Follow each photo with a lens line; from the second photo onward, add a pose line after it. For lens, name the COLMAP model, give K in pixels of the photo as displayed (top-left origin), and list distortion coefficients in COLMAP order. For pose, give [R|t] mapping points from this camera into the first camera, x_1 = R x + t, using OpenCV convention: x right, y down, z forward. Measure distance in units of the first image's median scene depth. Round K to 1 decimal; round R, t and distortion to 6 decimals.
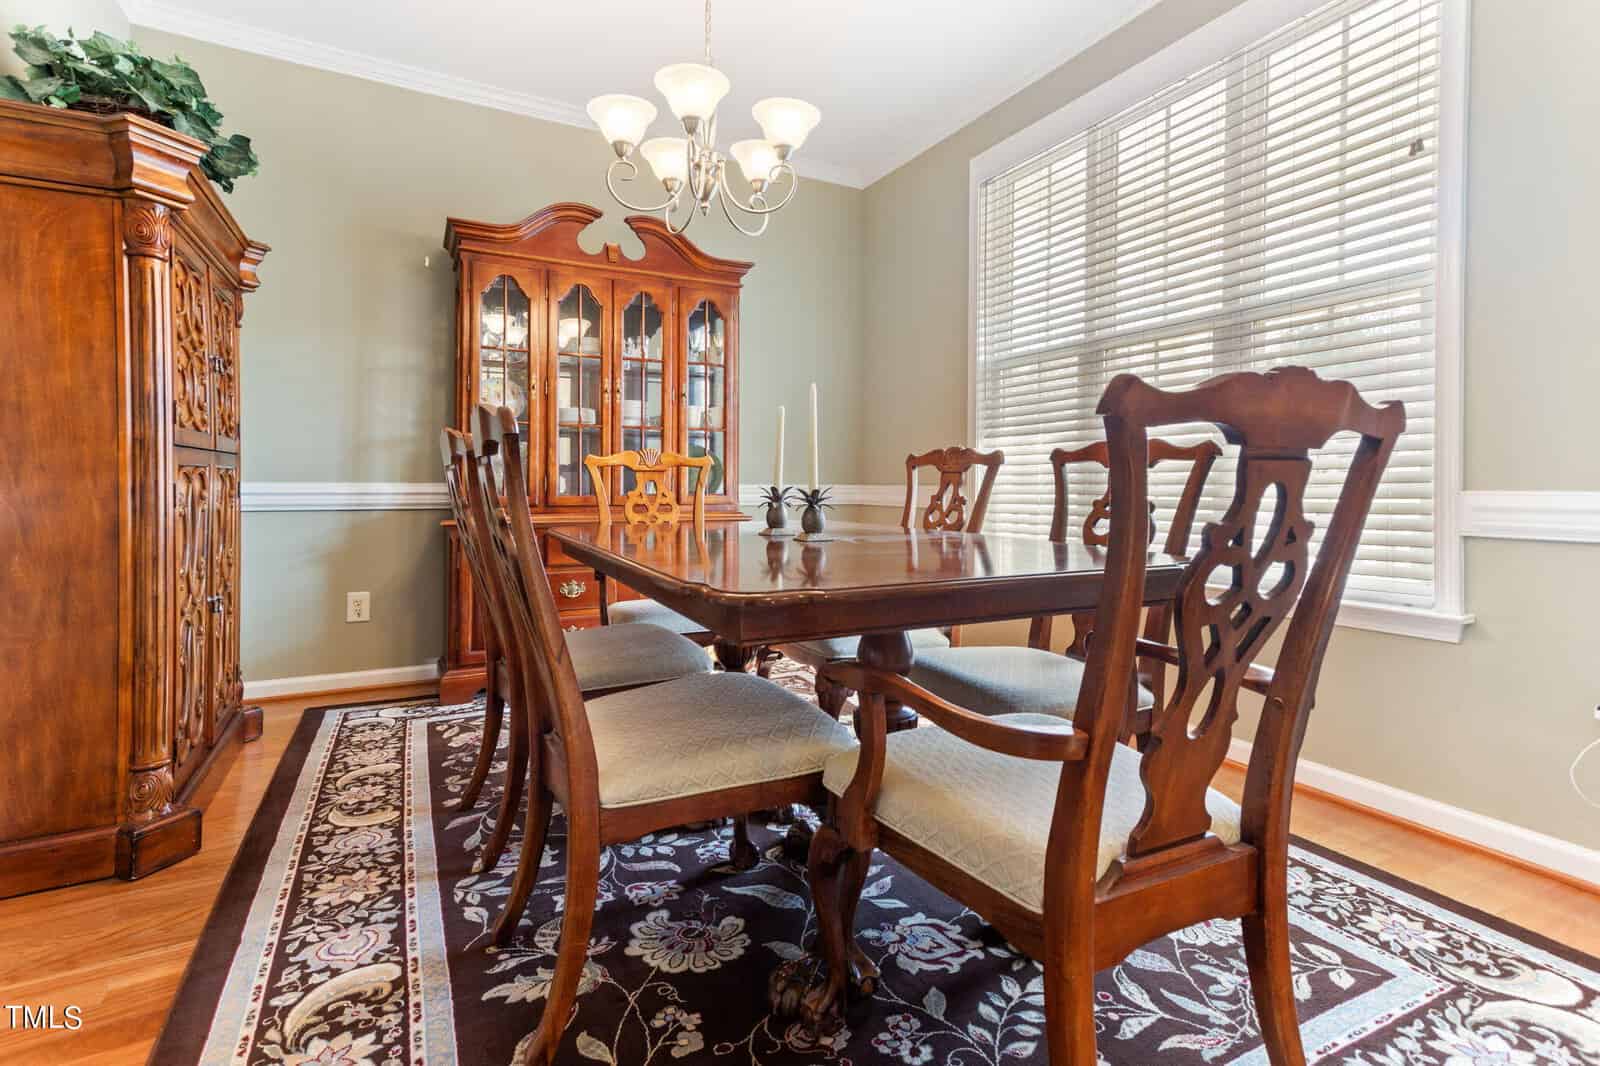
lens RADIAL K [[768.8, 0, 798.2], [0, 768.8, 481.7], [0, 0, 1]] dist [0.028744, 0.003976]
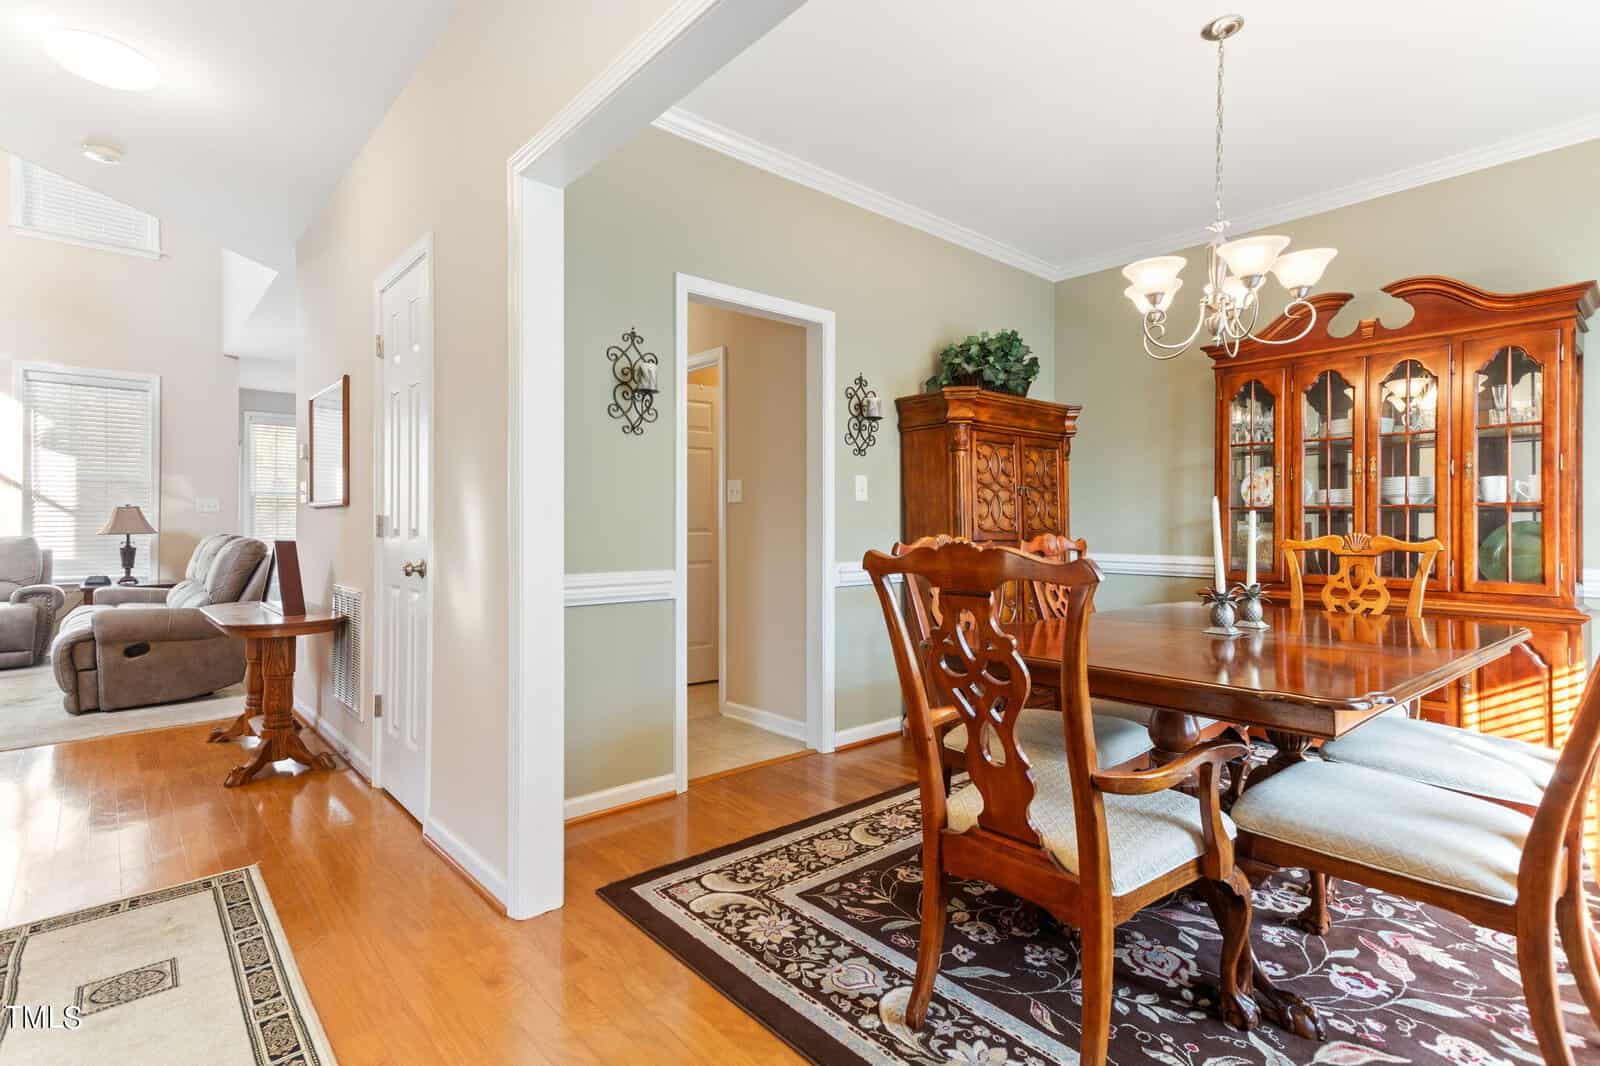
lens RADIAL K [[768.8, 0, 798.8], [0, 768.8, 528.6], [0, 0, 1]] dist [0.028744, 0.003976]
pose [[0.240434, 0.000718, -0.970665, 0.607626], [0.003367, 0.999993, 0.001573, -0.052418], [0.970660, -0.003646, 0.240430, 0.066993]]
